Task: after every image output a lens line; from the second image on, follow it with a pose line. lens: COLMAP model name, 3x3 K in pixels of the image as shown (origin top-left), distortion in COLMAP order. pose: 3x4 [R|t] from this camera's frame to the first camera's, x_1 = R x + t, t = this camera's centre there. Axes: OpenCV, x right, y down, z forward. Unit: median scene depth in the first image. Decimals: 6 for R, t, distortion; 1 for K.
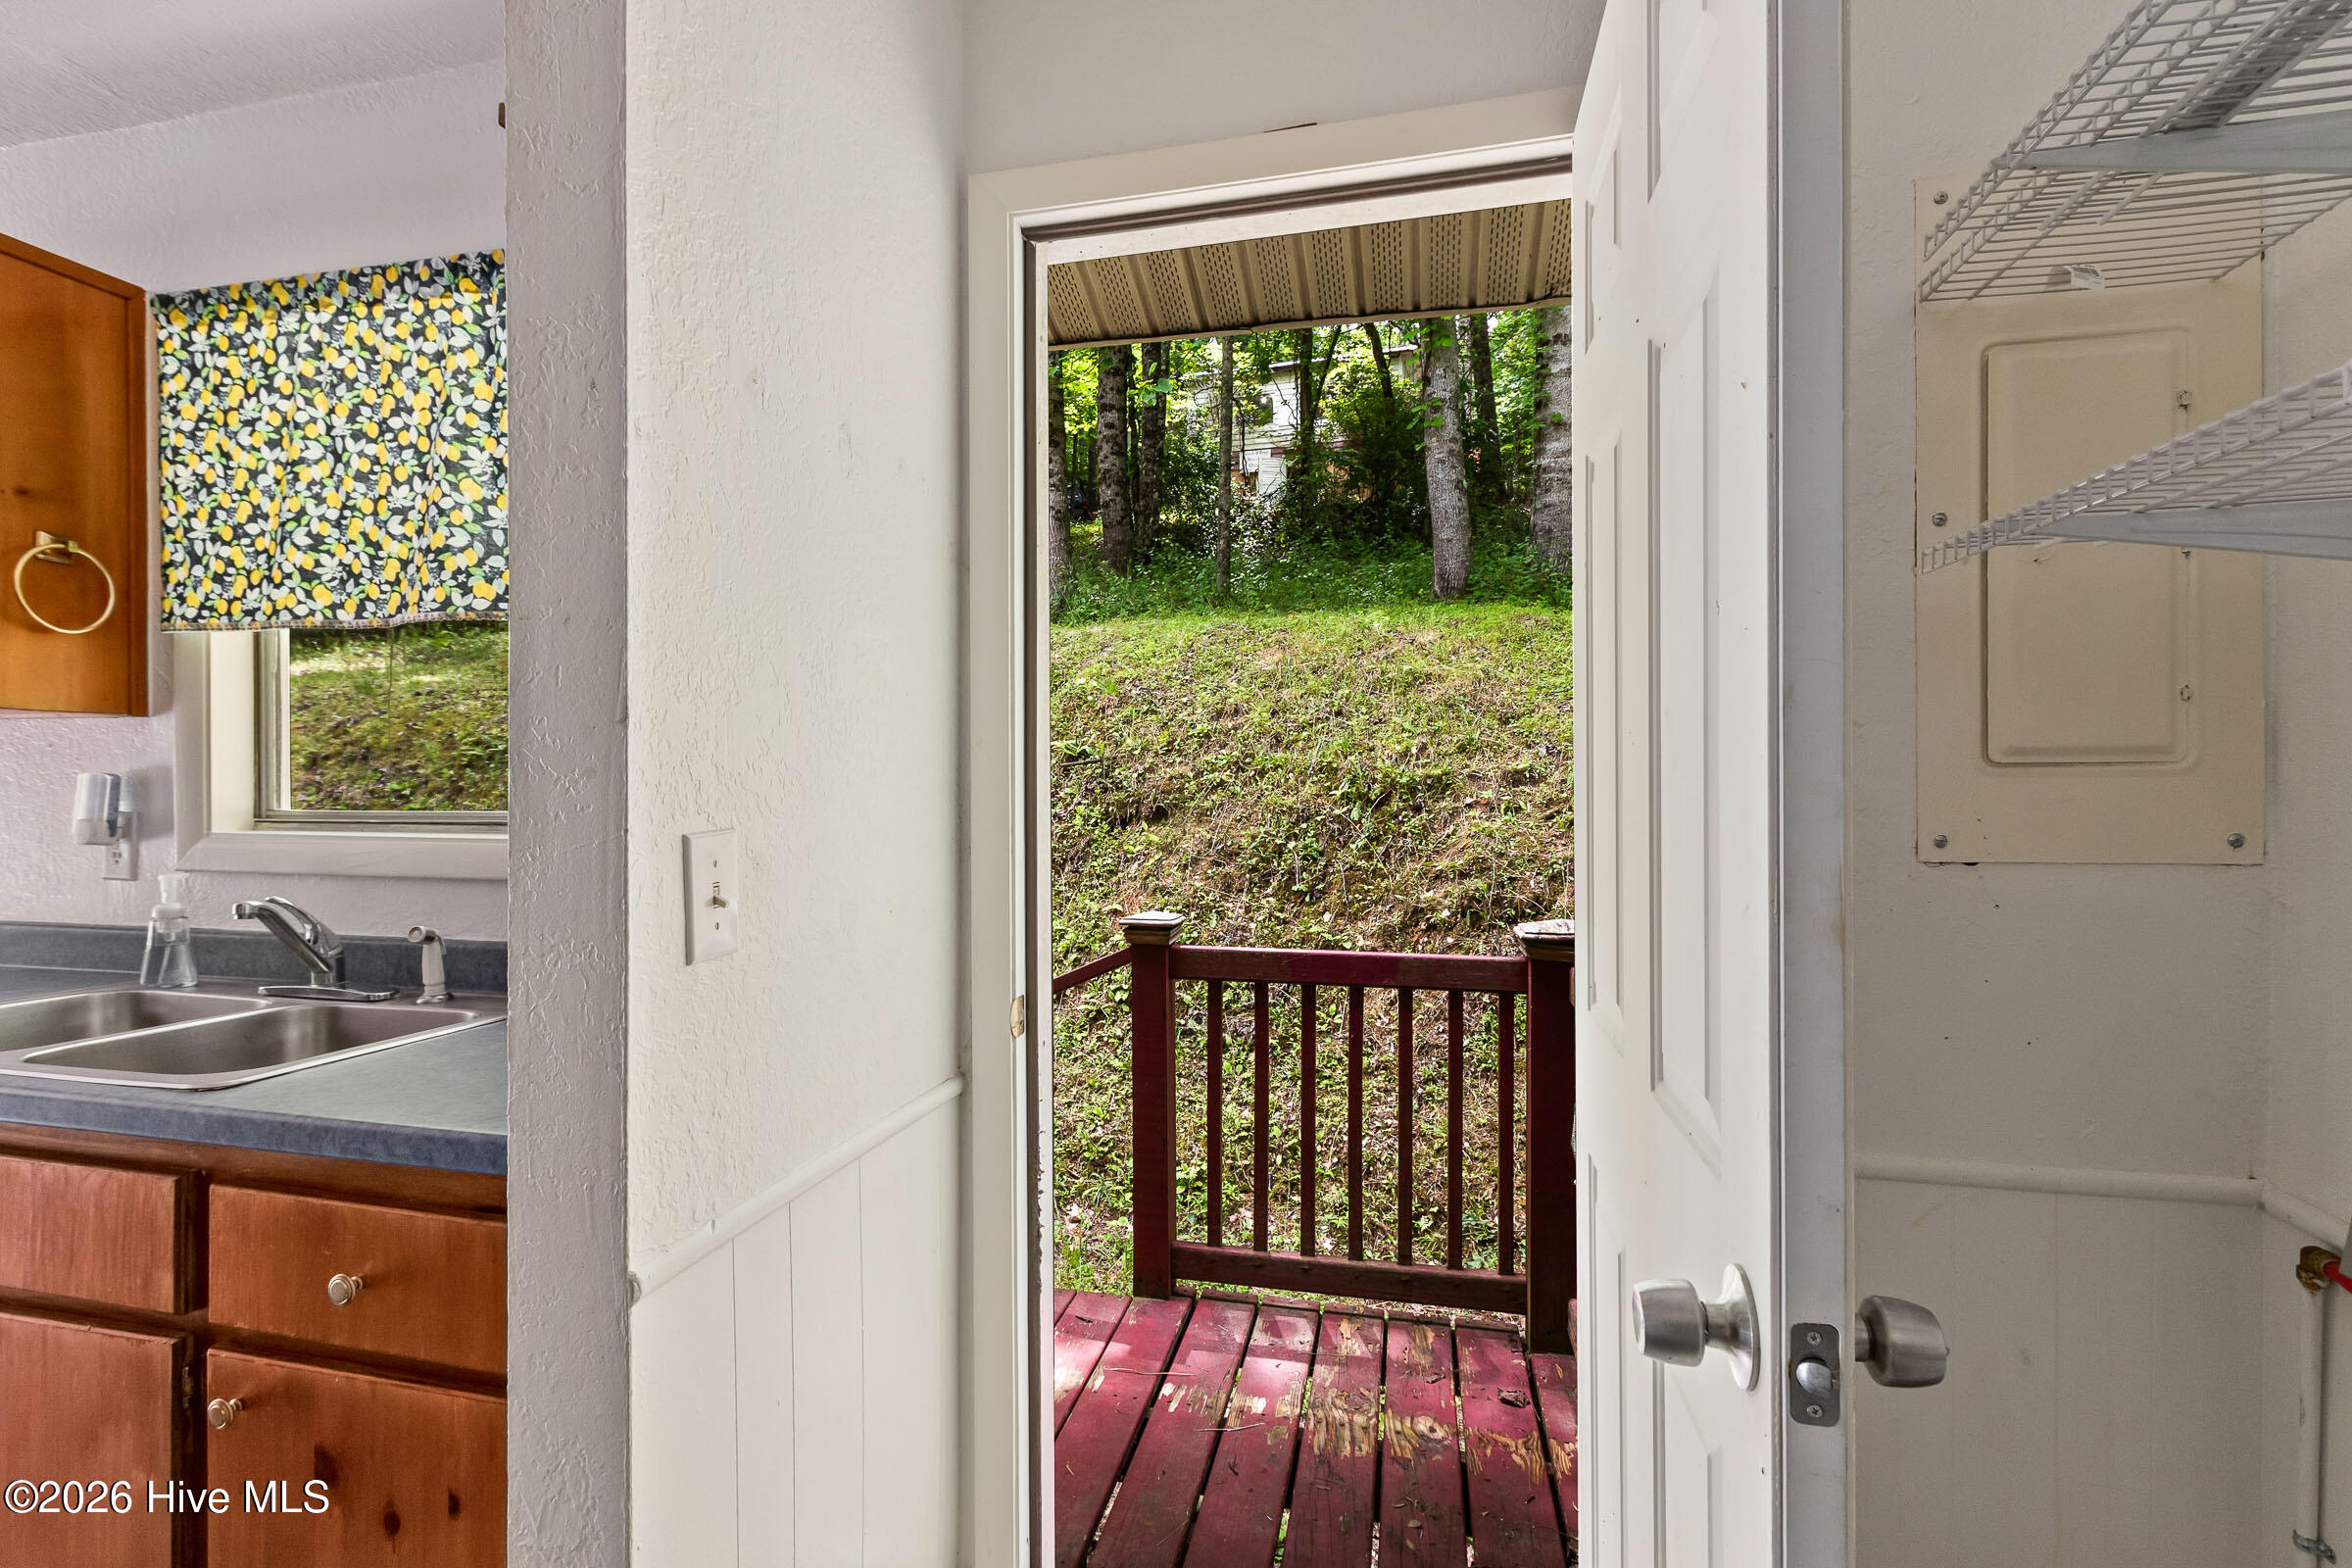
lens RADIAL K [[1123.2, 0, 1162.1], [0, 1123.2, 782.8], [0, 0, 1]] dist [0.007612, -0.001169]
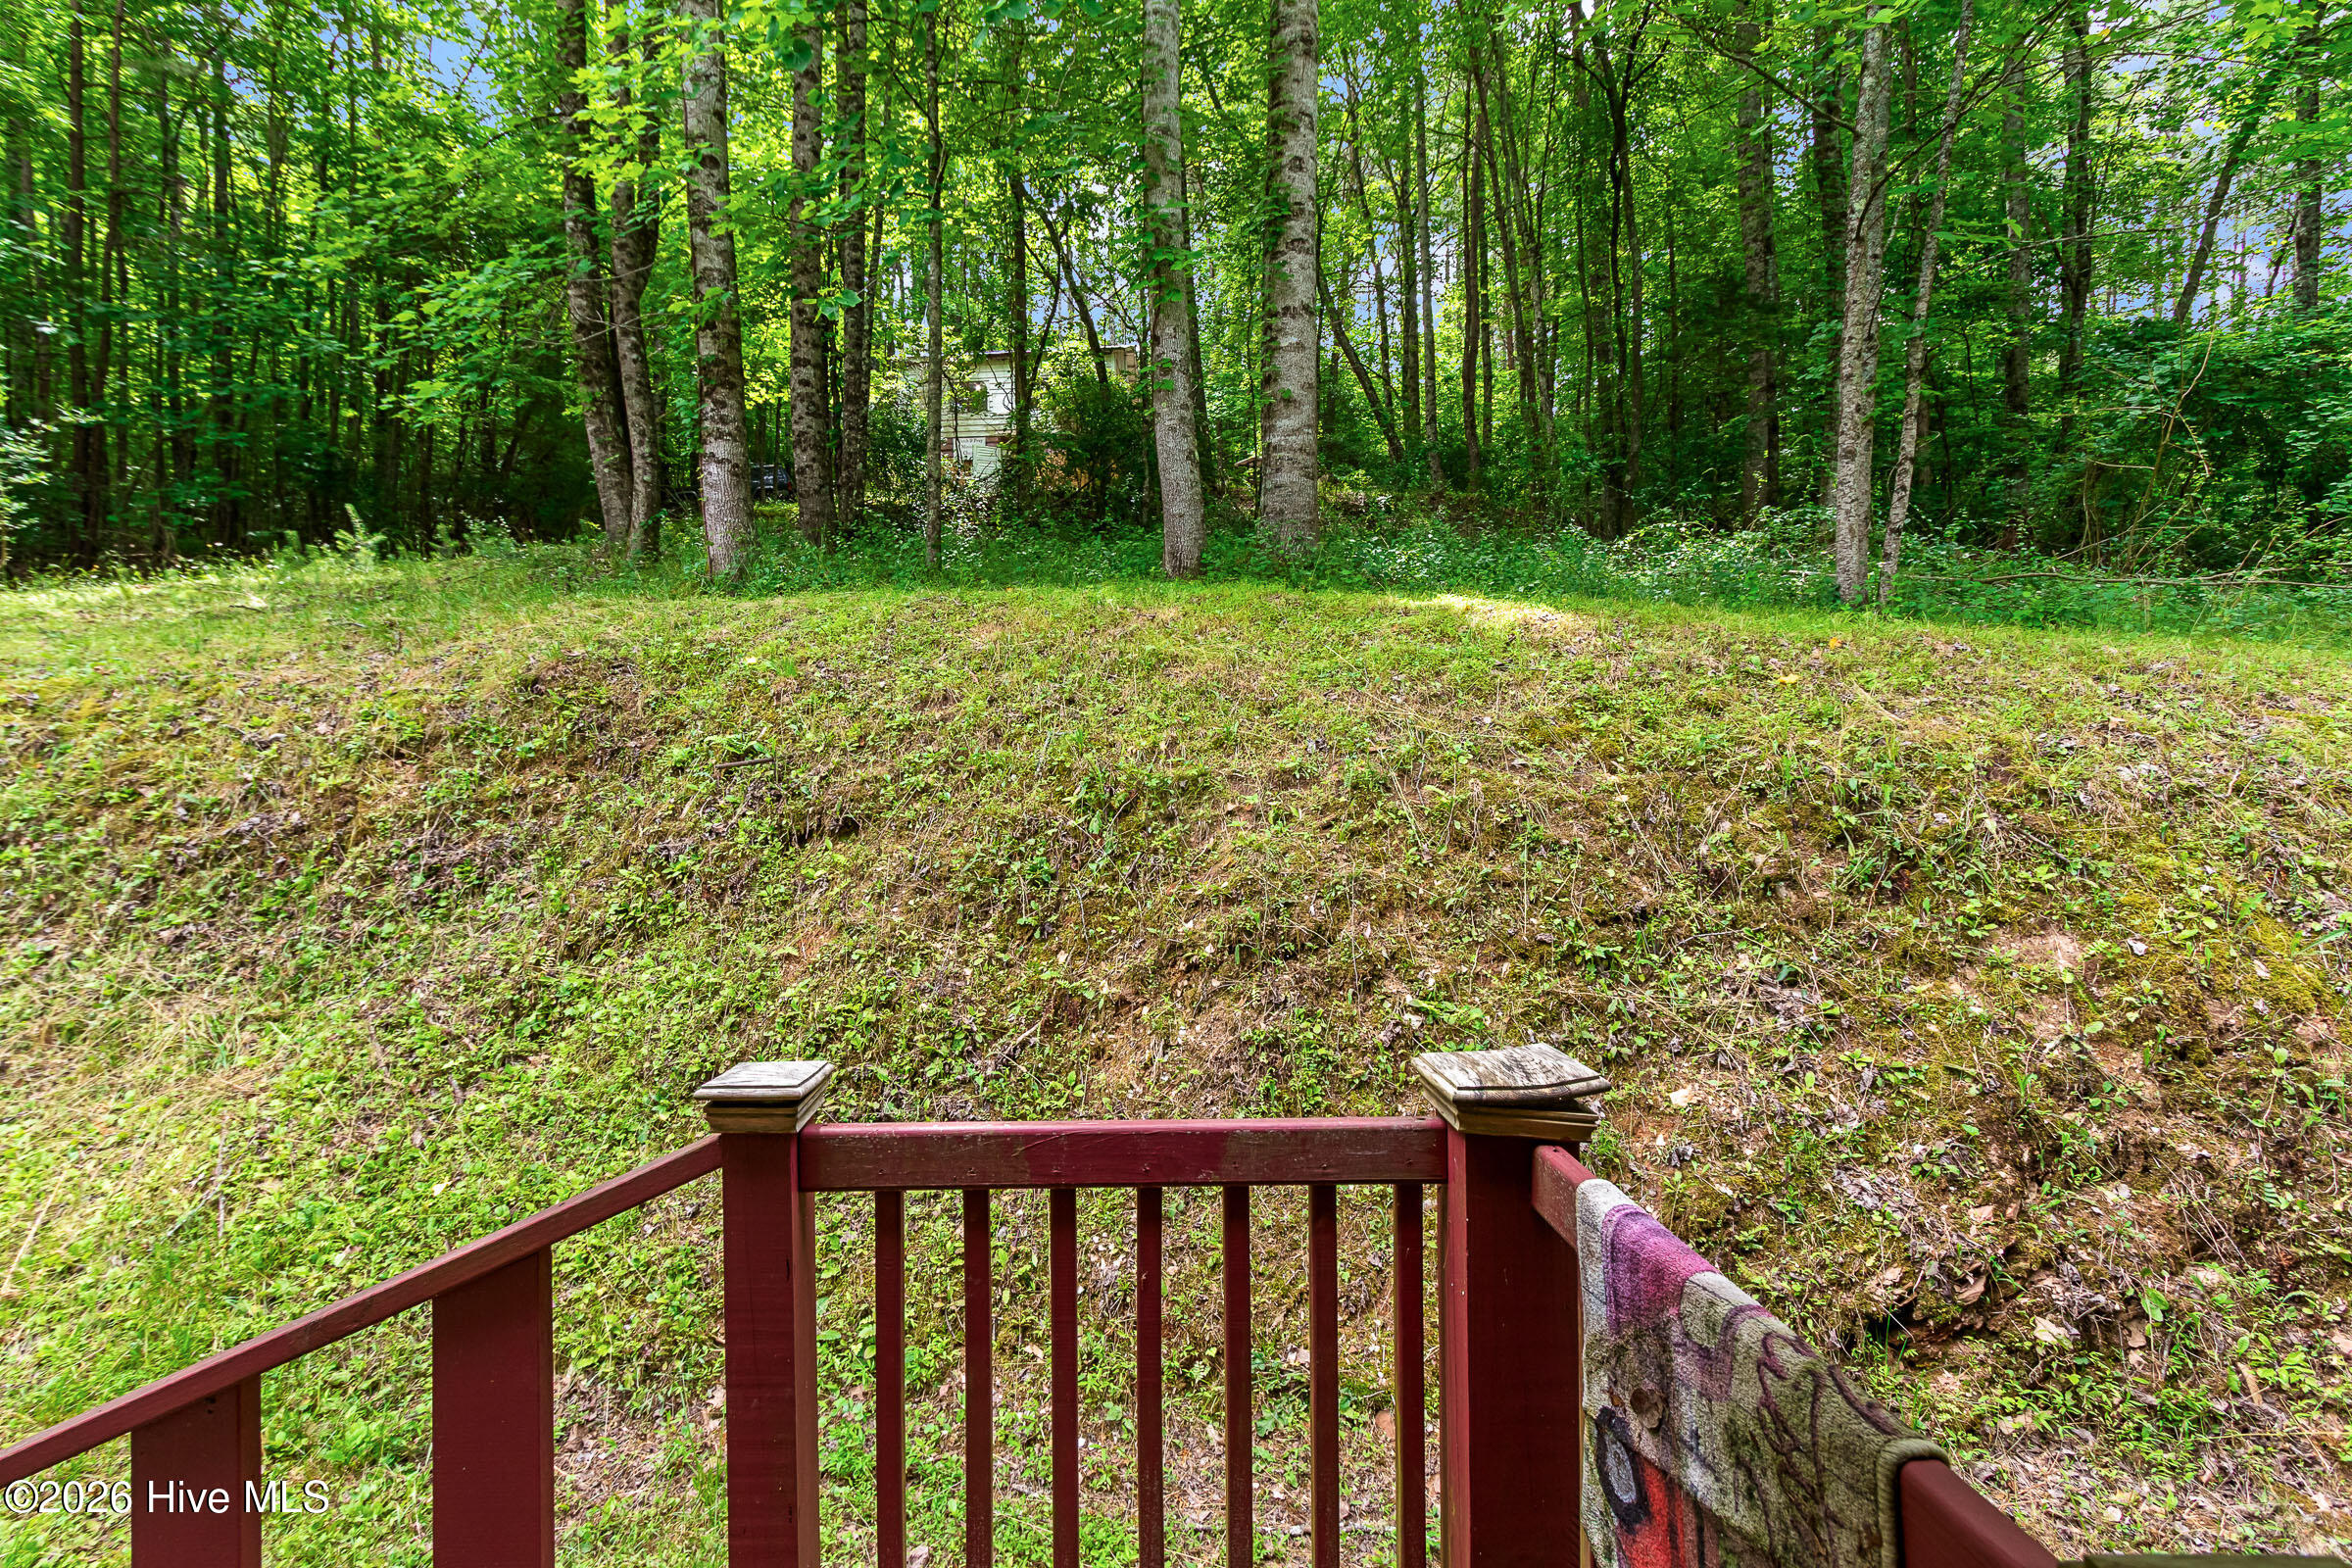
lens RADIAL K [[1123.2, 0, 1151.4], [0, 1123.2, 780.1], [0, 0, 1]] dist [0.007612, -0.001169]
pose [[0.971409, -0.012173, 0.237099, 0.019793], [0.011136, 0.999922, 0.005713, -0.008741], [-0.237150, -0.002909, 0.971469, 0.198805]]
